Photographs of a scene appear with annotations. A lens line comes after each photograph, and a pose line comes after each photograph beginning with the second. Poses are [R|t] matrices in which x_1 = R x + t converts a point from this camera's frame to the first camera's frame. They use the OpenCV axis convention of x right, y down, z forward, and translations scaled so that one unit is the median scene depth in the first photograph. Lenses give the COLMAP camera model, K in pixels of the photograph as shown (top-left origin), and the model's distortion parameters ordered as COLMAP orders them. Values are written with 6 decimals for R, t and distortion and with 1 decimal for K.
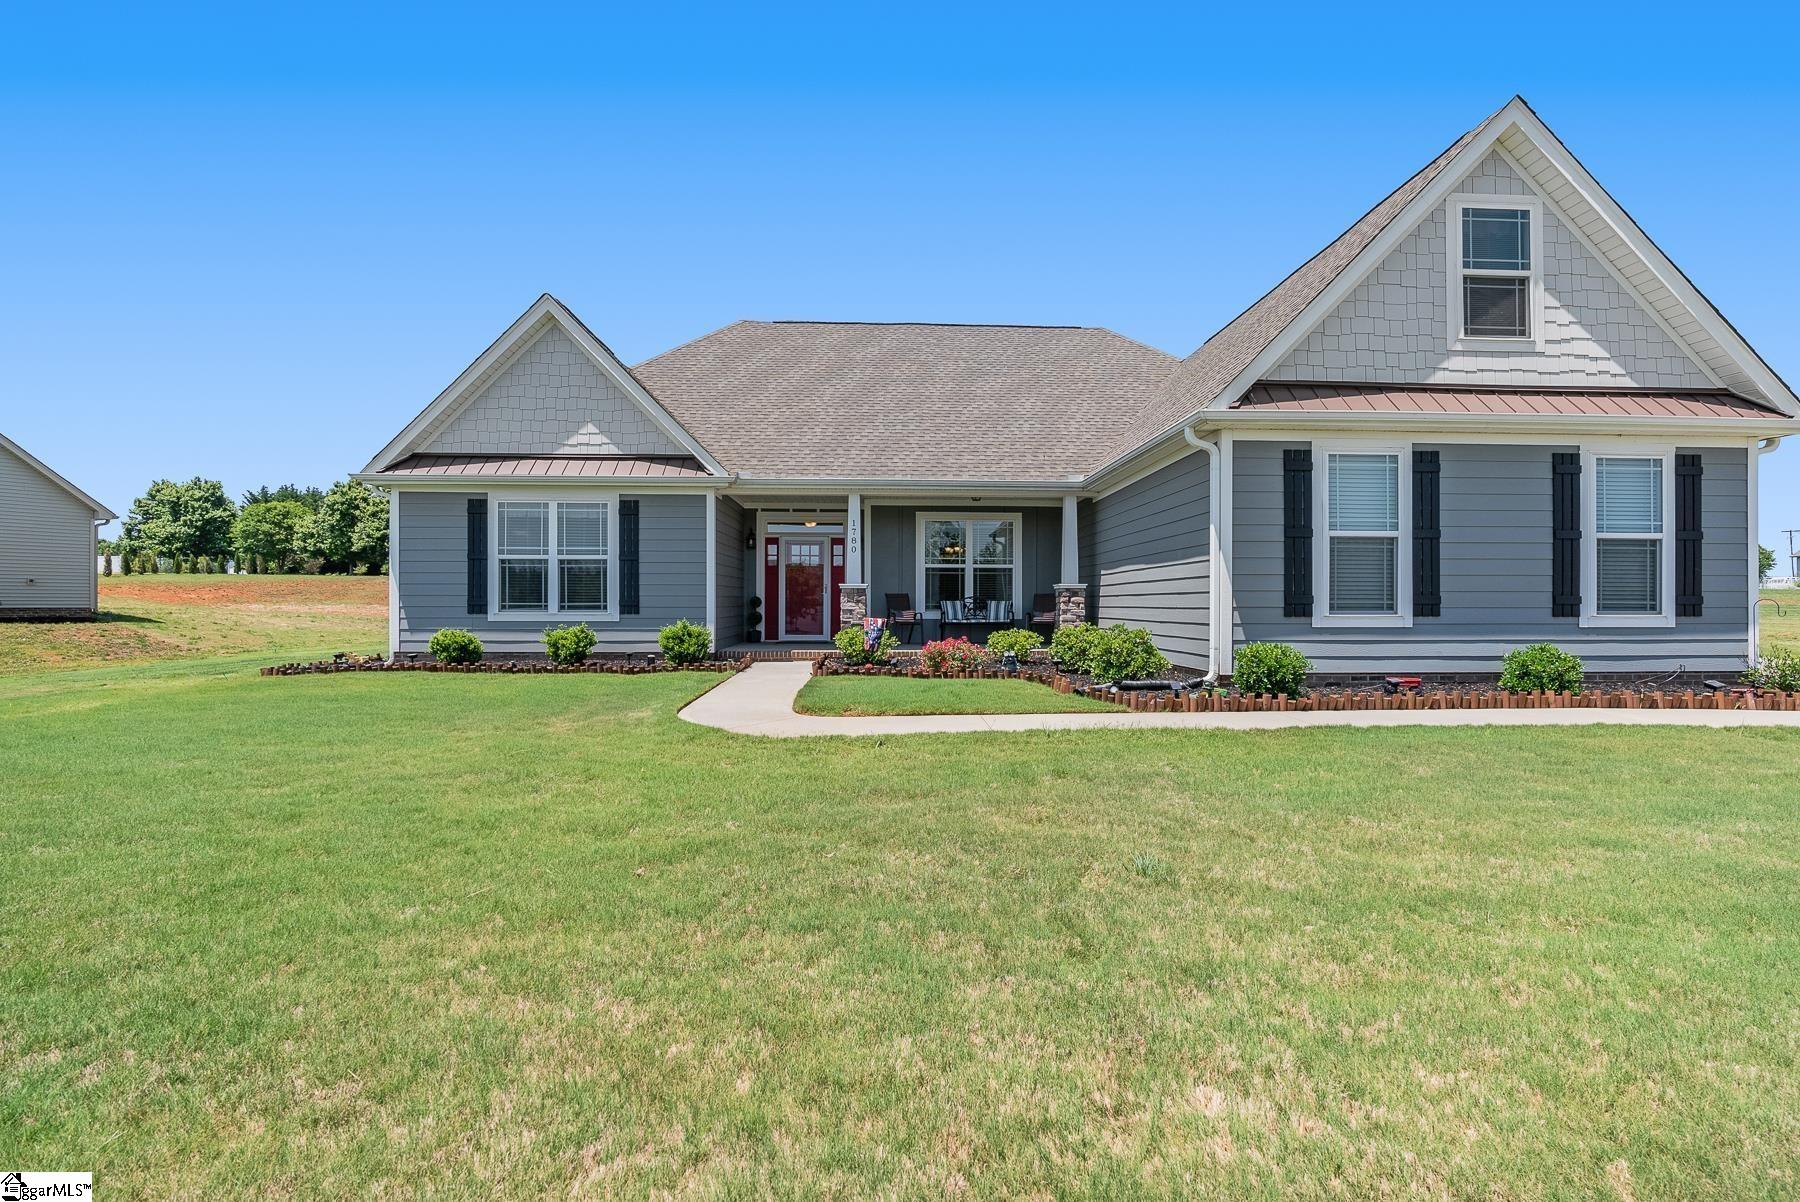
lens RADIAL K [[820.0, 0, 906.3], [0, 820.0, 602.6], [0, 0, 1]] dist [-0.013365, 0.003216]
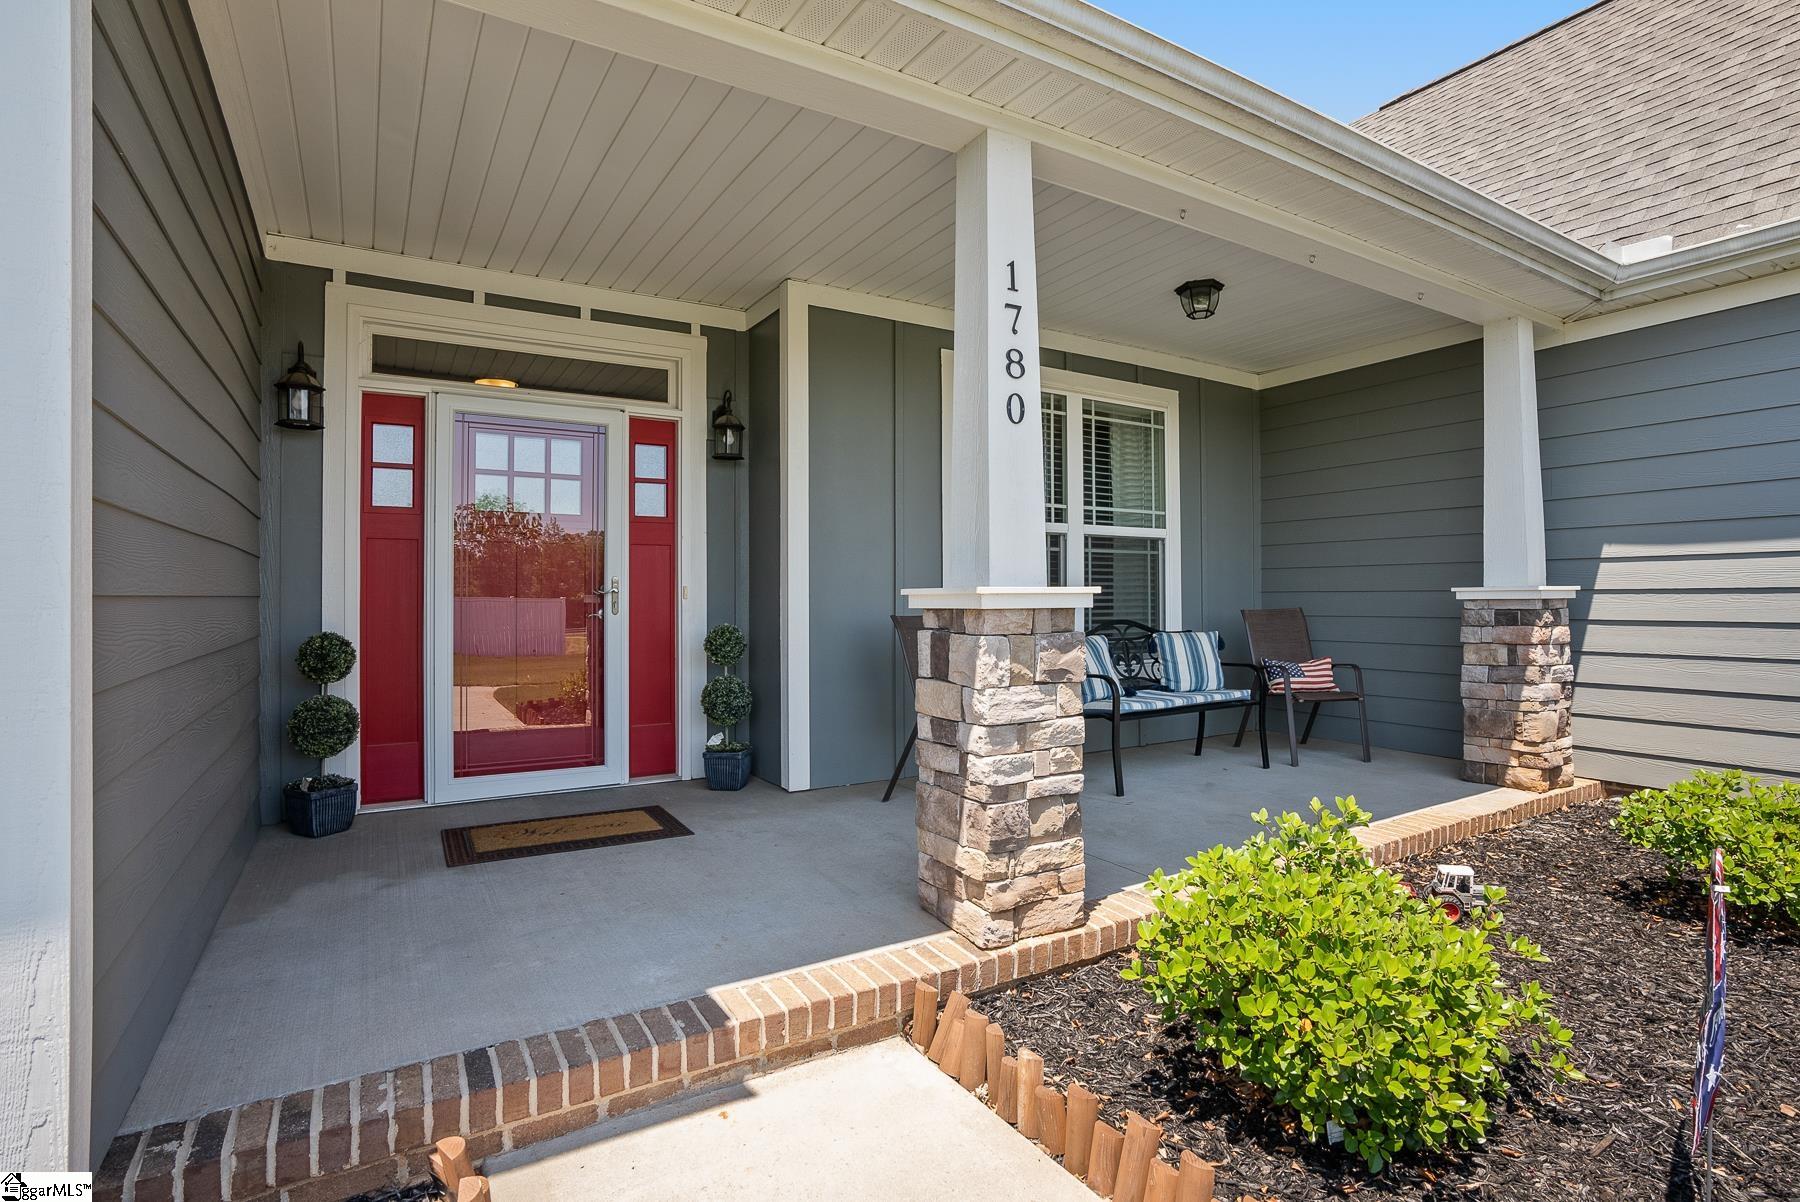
lens RADIAL K [[892.2, 0, 893.4], [0, 892.2, 585.0], [0, 0, 1]] dist [-0.022643, 0.003857]
pose [[0.881050, 0.000150, 0.473023, -0.158955], [0.005787, 0.999922, -0.011095, -0.017679], [-0.472988, 0.012512, 0.880980, 0.696509]]
